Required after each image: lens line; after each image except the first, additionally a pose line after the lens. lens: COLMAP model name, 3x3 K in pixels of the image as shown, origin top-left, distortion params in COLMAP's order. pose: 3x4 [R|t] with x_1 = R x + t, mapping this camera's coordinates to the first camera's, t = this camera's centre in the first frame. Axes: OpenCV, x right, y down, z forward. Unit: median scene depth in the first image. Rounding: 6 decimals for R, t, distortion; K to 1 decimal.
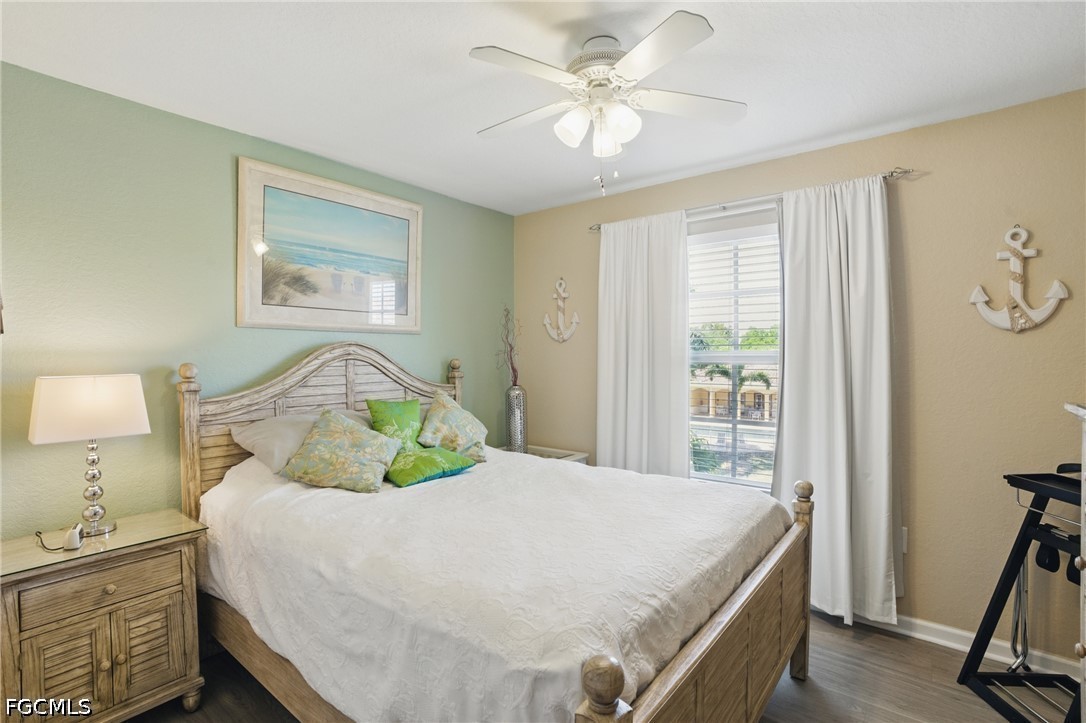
lens RADIAL K [[502.4, 0, 539.9], [0, 502.4, 360.3], [0, 0, 1]] dist [-0.079332, 0.030874]
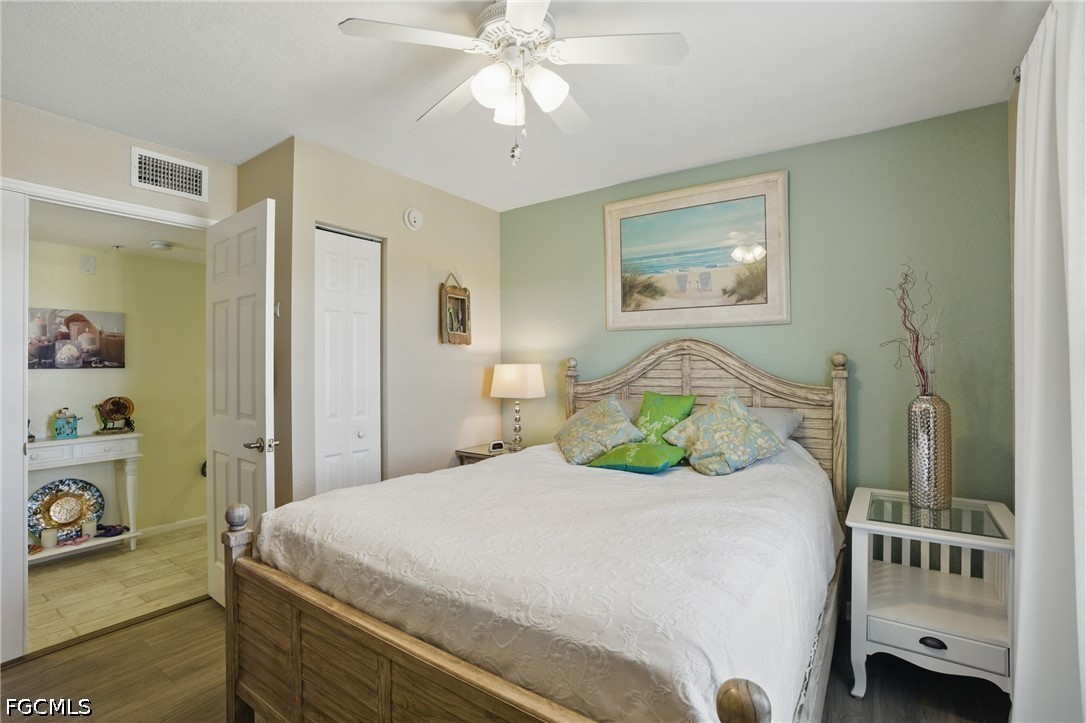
lens RADIAL K [[502.4, 0, 539.9], [0, 502.4, 360.3], [0, 0, 1]] dist [-0.079332, 0.030874]
pose [[0.074640, -0.000952, -0.997210, 0.678815], [-0.003887, 0.999992, -0.001246, 0.013880], [0.997203, 0.003969, 0.074636, 0.650488]]
